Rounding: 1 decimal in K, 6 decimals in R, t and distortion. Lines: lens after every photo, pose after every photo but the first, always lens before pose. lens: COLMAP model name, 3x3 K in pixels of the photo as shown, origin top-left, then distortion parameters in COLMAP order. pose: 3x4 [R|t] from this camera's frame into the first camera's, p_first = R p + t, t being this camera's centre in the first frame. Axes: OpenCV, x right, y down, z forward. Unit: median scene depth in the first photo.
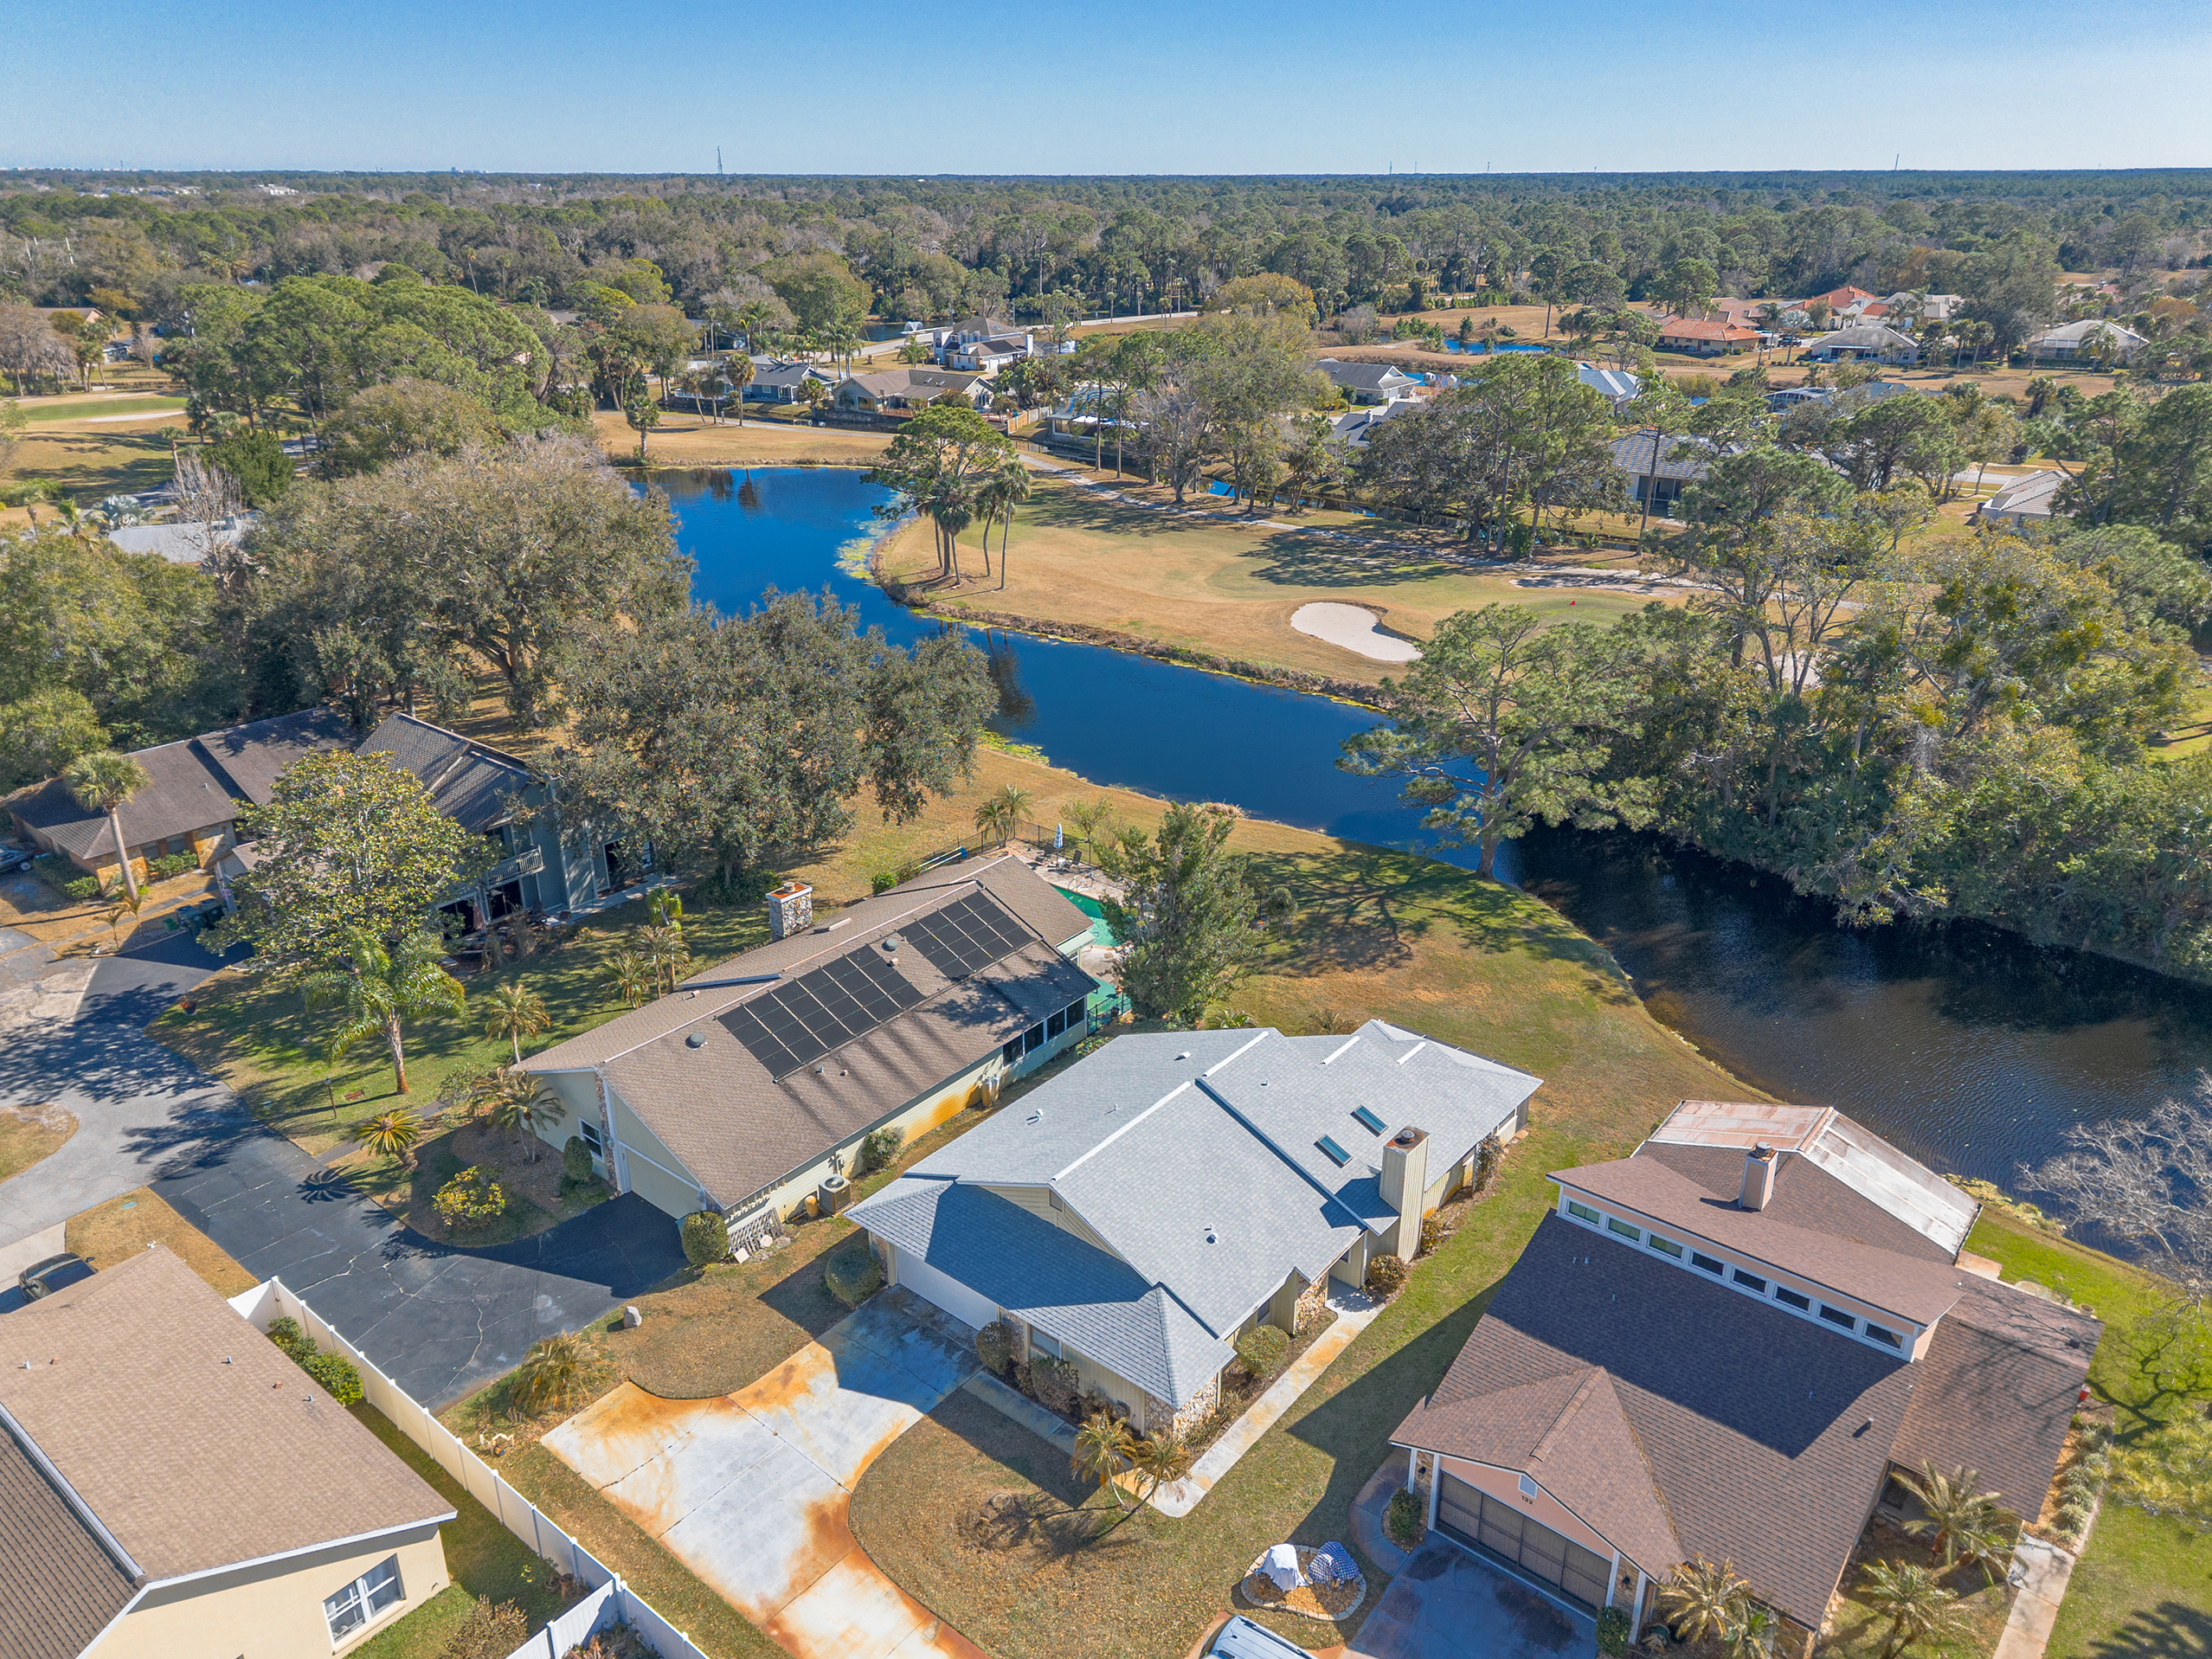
lens RADIAL K [[1558.7, 0, 1102.0], [0, 1558.7, 842.9], [0, 0, 1]] dist [0.121778, -0.156411]
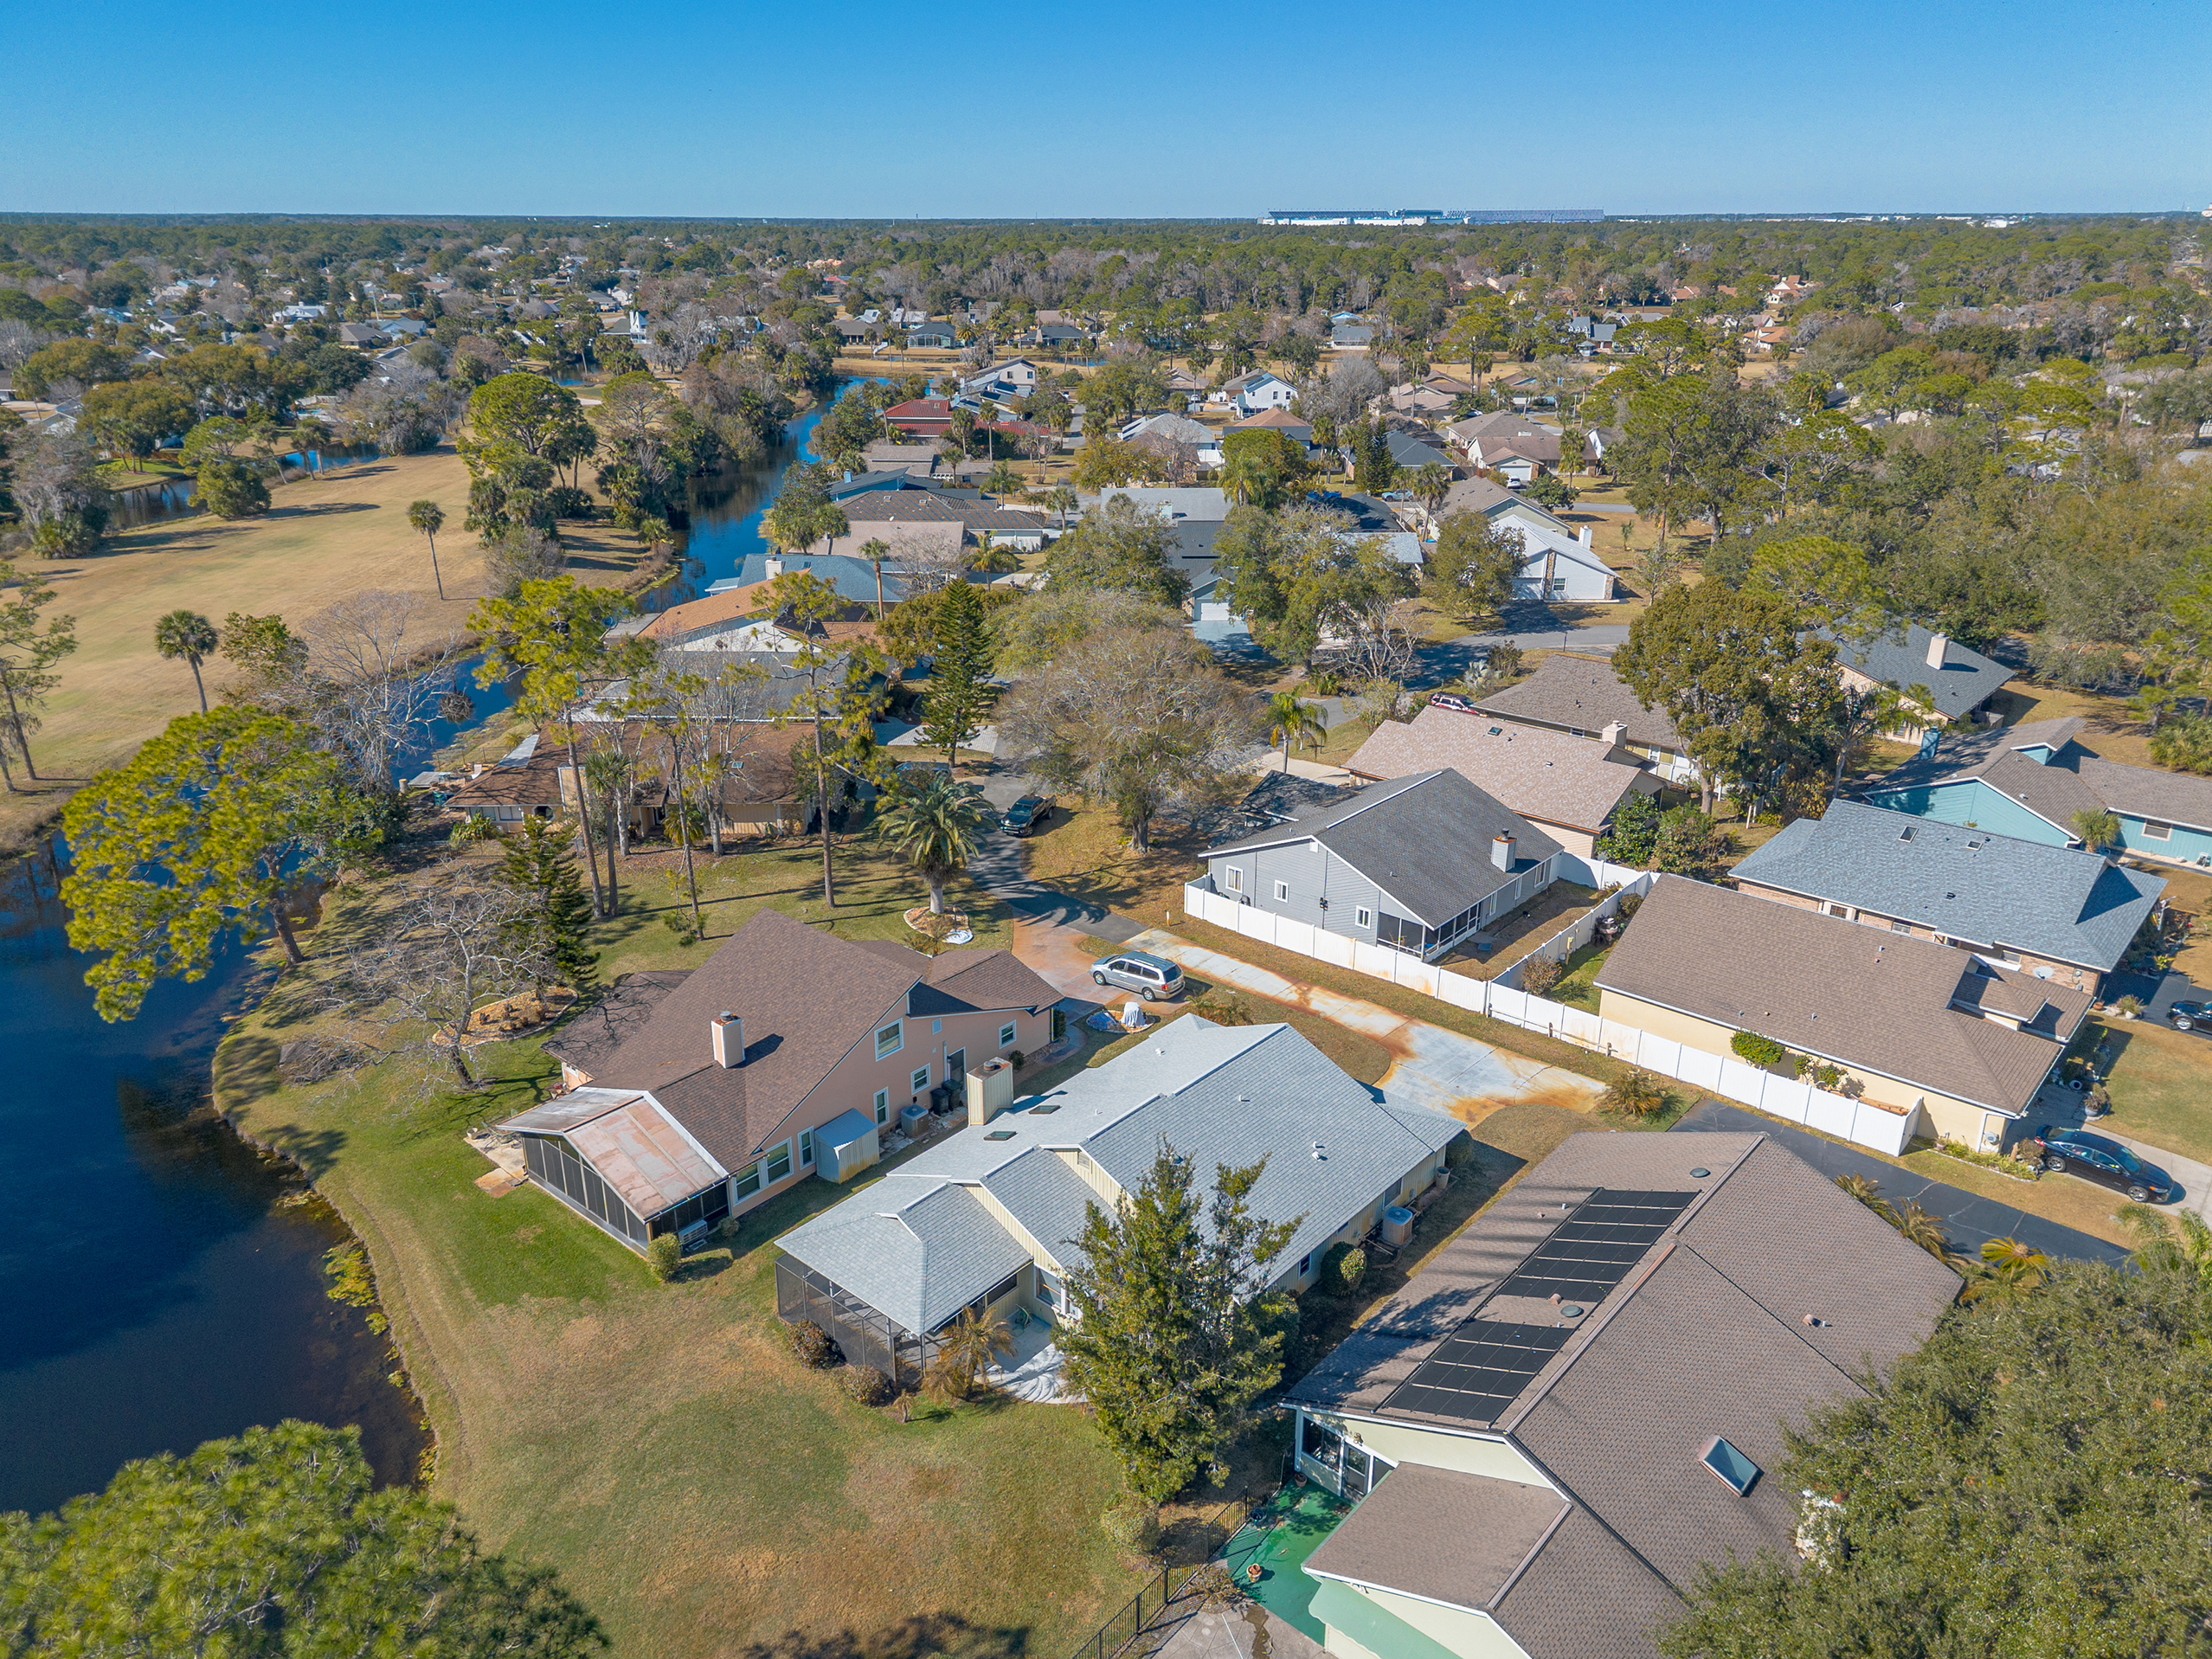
lens RADIAL K [[1558.7, 0, 1102.0], [0, 1558.7, 842.9], [0, 0, 1]] dist [0.121778, -0.156411]
pose [[-0.999373, -0.015875, 0.031652, 0.061942], [0.011108, 0.708207, 0.705917, -0.613301], [-0.033623, 0.705826, -0.707587, 1.389125]]
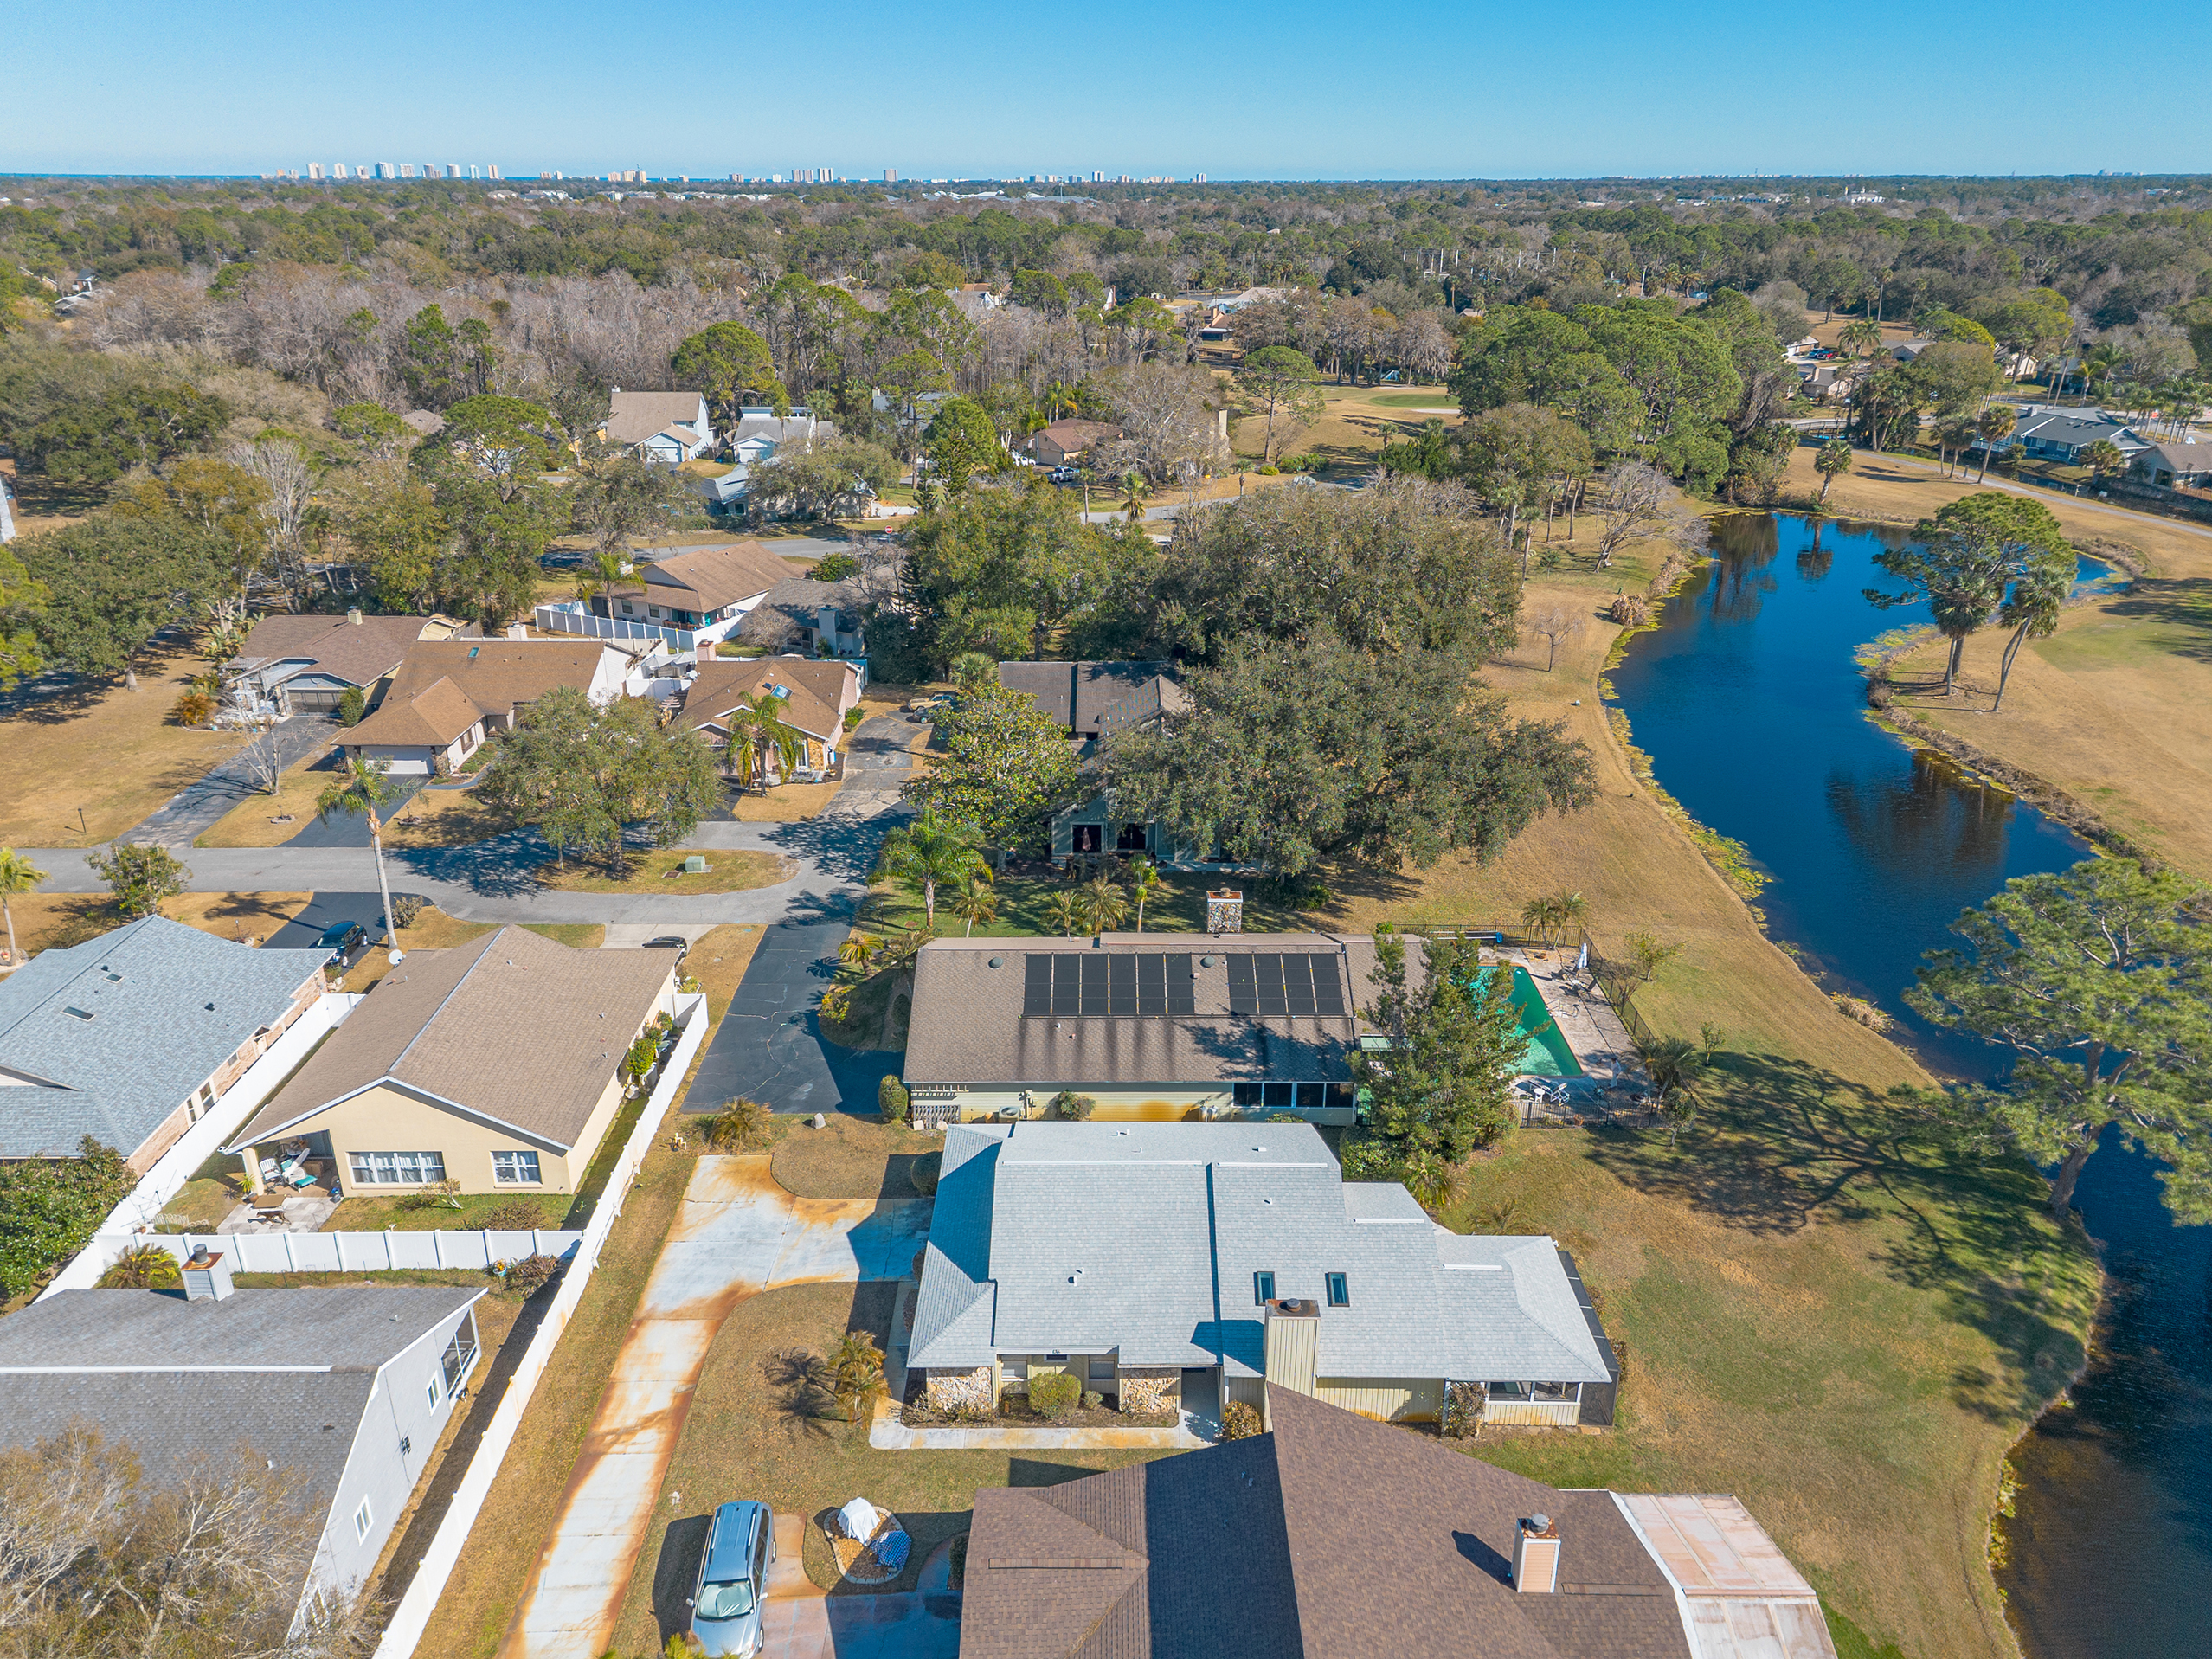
lens RADIAL K [[1558.7, 0, 1102.0], [0, 1558.7, 842.9], [0, 0, 1]] dist [0.121778, -0.156411]
pose [[0.628331, 0.303736, -0.716201, 0.590841], [-0.304788, 0.943146, 0.132588, -0.139782], [0.715754, 0.134981, 0.685183, 0.178473]]
